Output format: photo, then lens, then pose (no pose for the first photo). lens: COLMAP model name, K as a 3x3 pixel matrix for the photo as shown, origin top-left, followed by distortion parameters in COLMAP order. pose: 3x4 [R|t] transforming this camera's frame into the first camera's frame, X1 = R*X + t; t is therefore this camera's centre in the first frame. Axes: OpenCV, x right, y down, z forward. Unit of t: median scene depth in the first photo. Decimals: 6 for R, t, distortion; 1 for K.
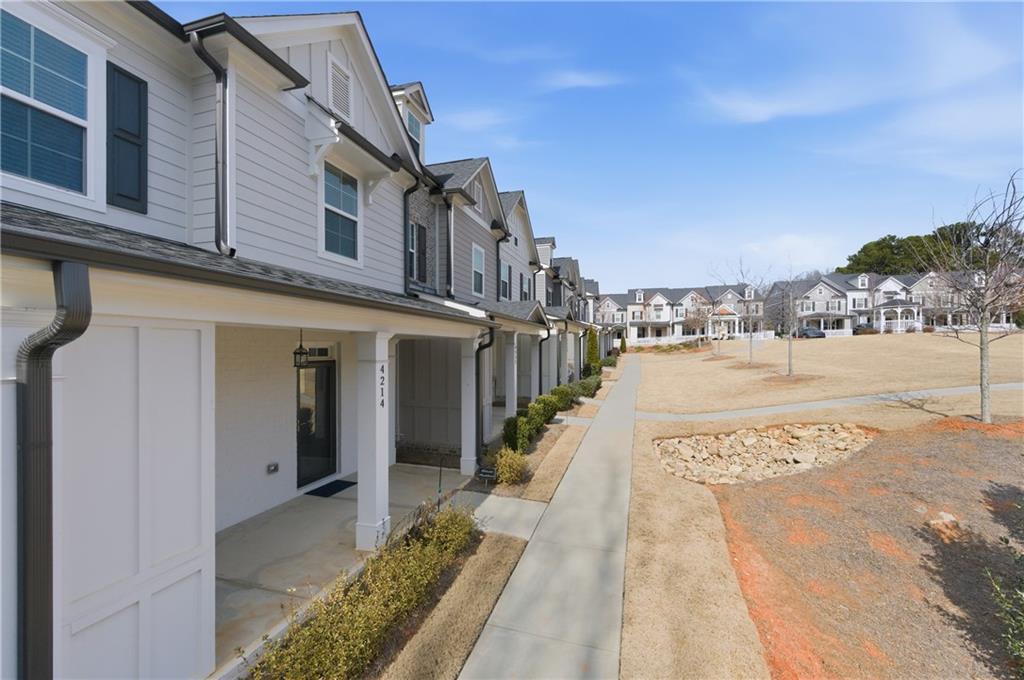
lens RADIAL K [[403.3, 0, 513.7], [0, 403.3, 348.7], [0, 0, 1]] dist [0.000197, -0.000027]
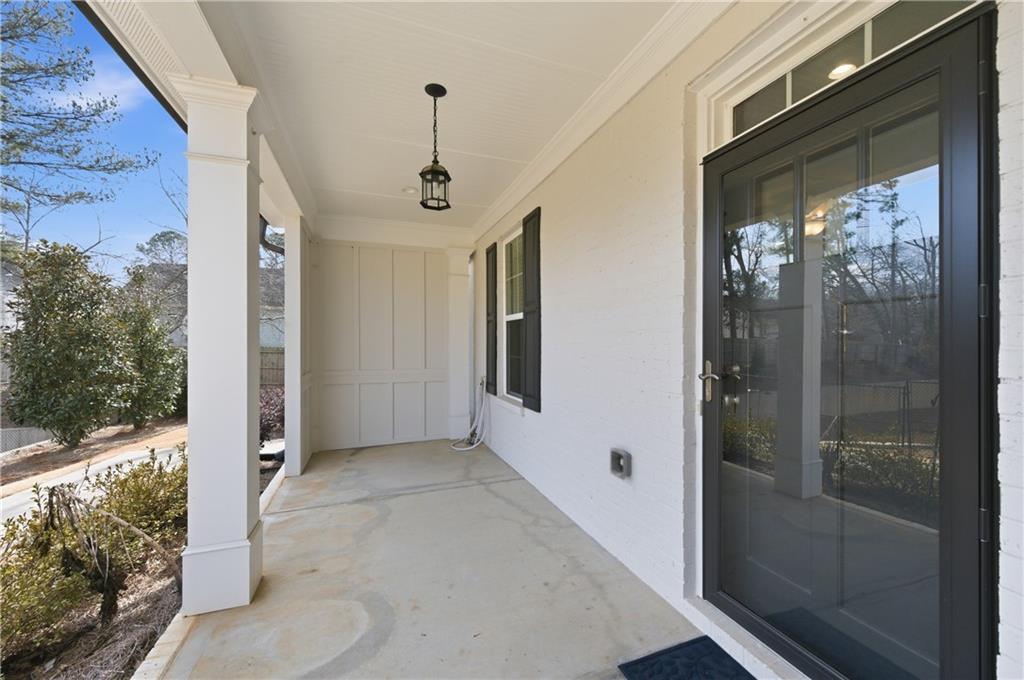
lens RADIAL K [[408.1, 0, 516.3], [0, 408.1, 344.8], [0, 0, 1]] dist [-0.000509, 0.000027]
pose [[-0.798566, -0.001117, -0.601906, -0.236932], [-0.002817, 0.999994, 0.001882, 0.158533], [0.601901, 0.003198, -0.798564, 1.112430]]
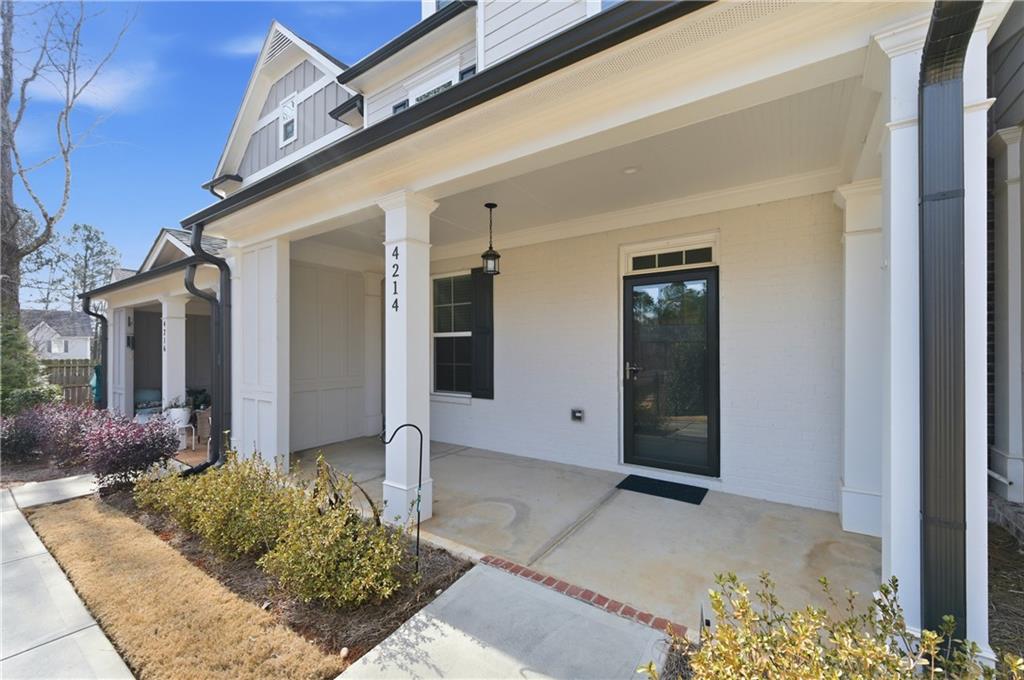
lens RADIAL K [[408.6, 0, 510.5], [0, 408.6, 350.6], [0, 0, 1]] dist [-0.008147, -0.000032]
pose [[-0.308055, -0.002340, -0.951366, 0.177719], [-0.000811, 0.999997, -0.002197, 0.151839], [0.951368, 0.000095, -0.308056, 0.994659]]
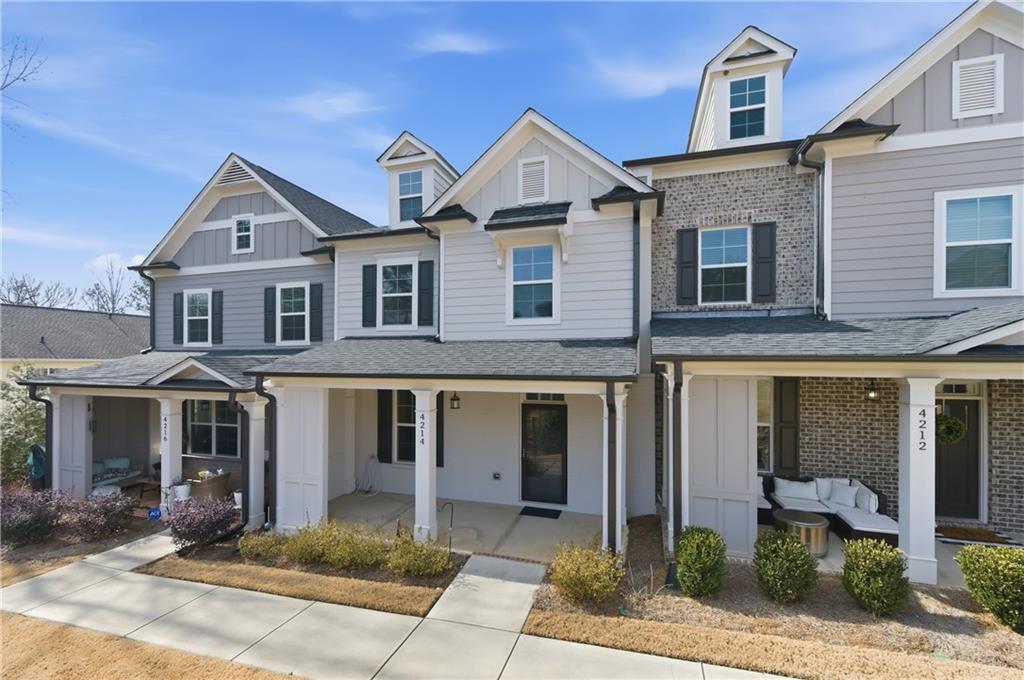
lens RADIAL K [[414.1, 0, 515.4], [0, 414.1, 363.9], [0, 0, 1]] dist [-0.001760, 0.000085]
pose [[0.003978, -0.003131, -0.999987, 0.789392], [-0.005708, 0.999979, -0.003153, -0.091091], [0.999976, 0.005721, 0.003960, 0.938069]]
